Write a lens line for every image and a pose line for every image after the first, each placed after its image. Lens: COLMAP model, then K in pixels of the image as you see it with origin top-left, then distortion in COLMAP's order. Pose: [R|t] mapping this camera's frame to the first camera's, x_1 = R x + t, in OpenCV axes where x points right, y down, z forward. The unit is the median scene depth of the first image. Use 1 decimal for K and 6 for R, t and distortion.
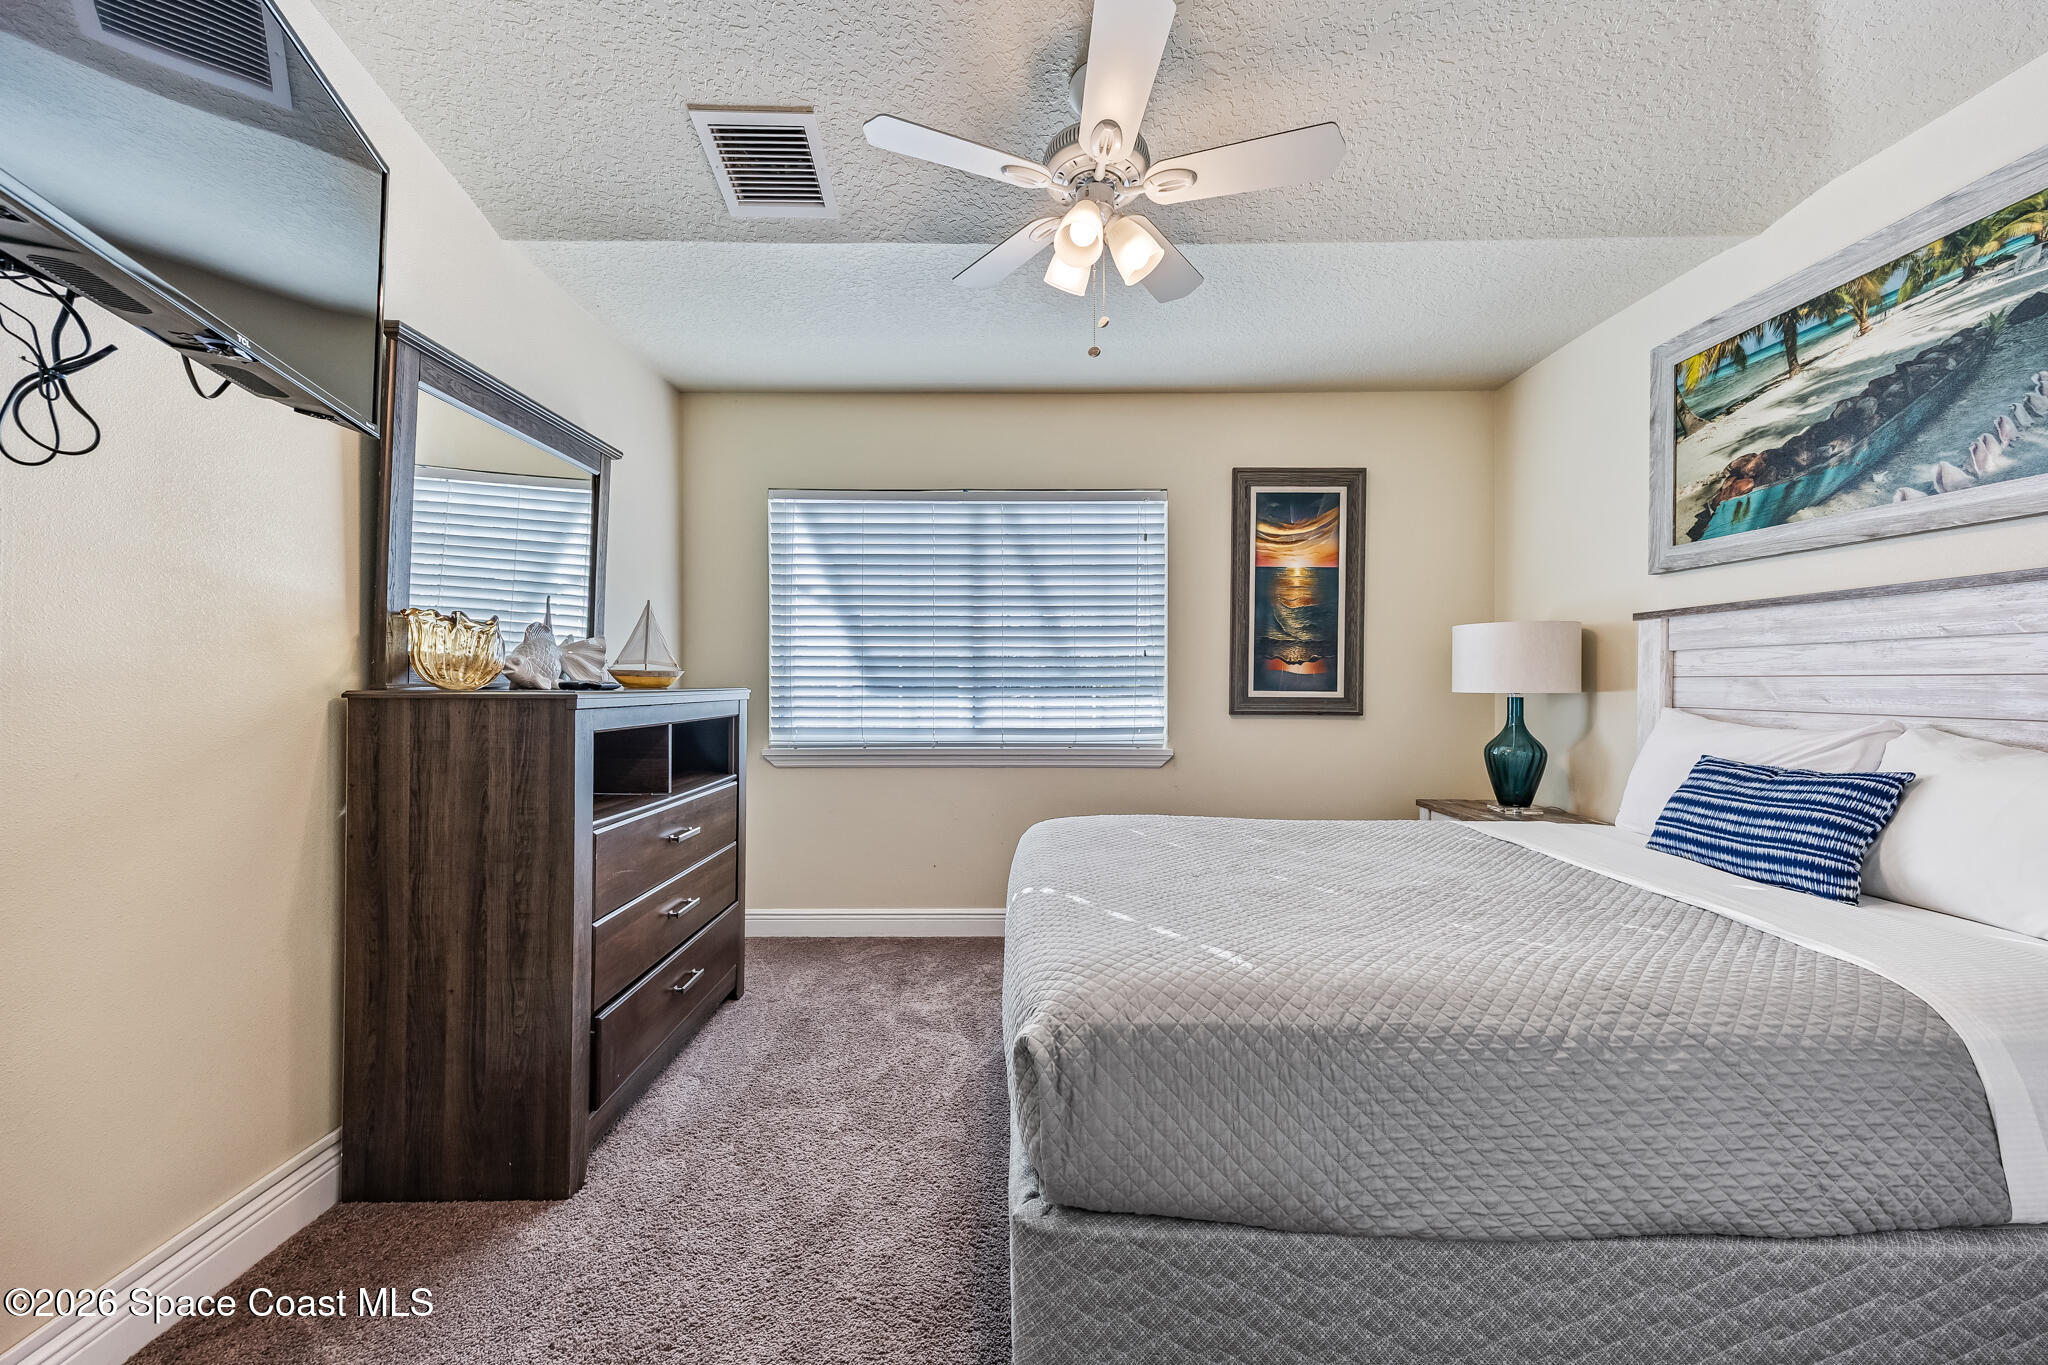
lens RADIAL K [[770.1, 0, 1024.0], [0, 770.1, 682.5], [0, 0, 1]] dist [0.012964, -0.000168]
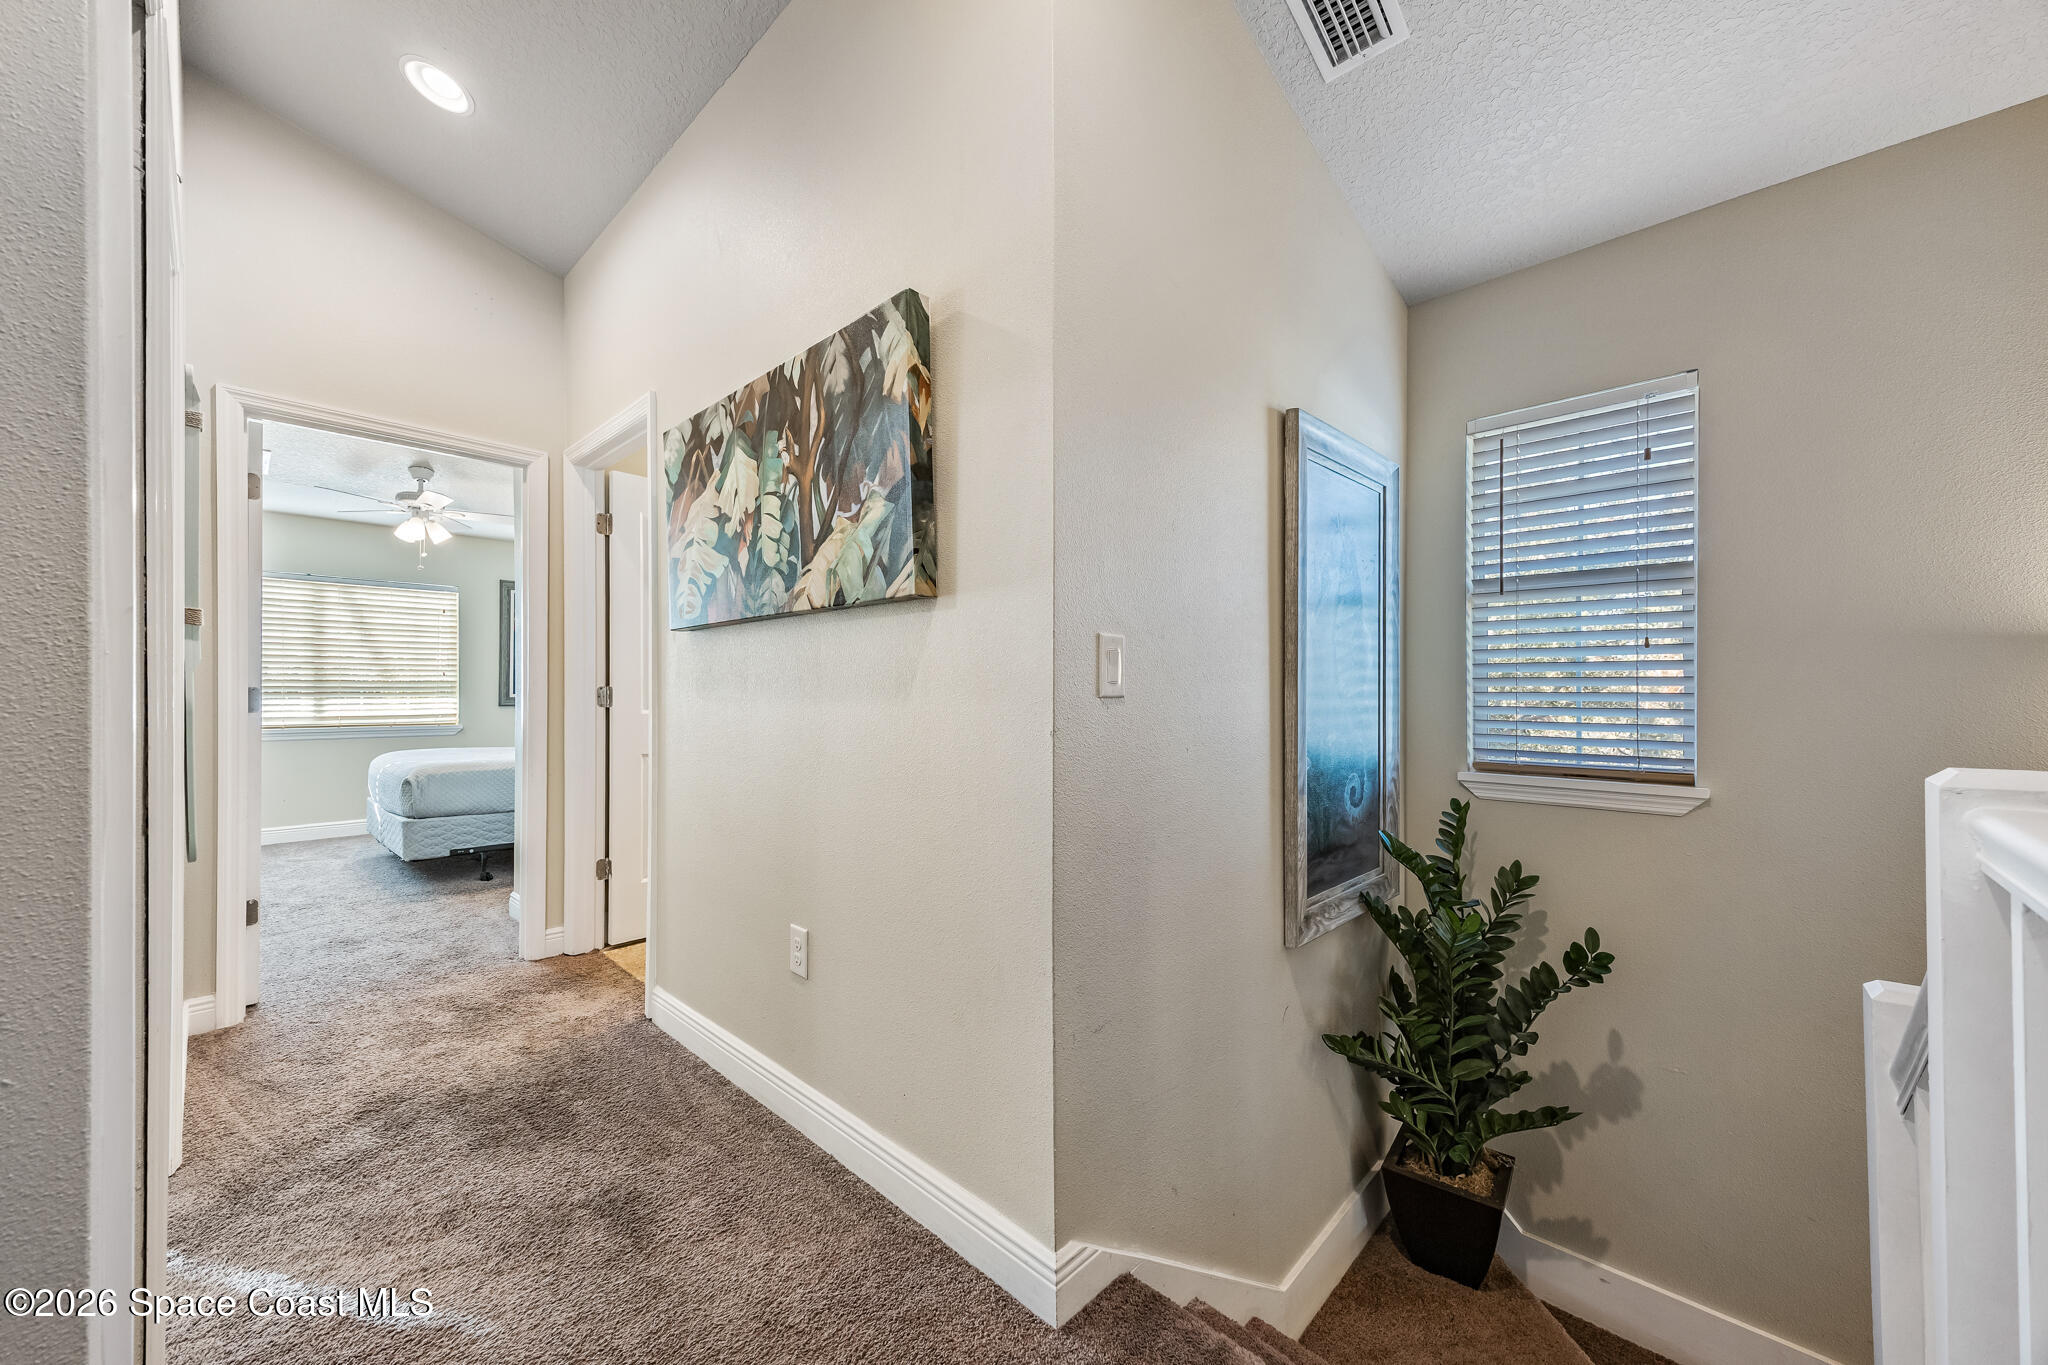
lens RADIAL K [[770.1, 0, 1024.0], [0, 770.1, 682.5], [0, 0, 1]] dist [0.012964, -0.000168]
pose [[0.693283, 0.002494, 0.720661, -0.225384], [-0.000367, 0.999995, -0.003109, -0.013112], [-0.720665, 0.001891, 0.693281, -1.366725]]
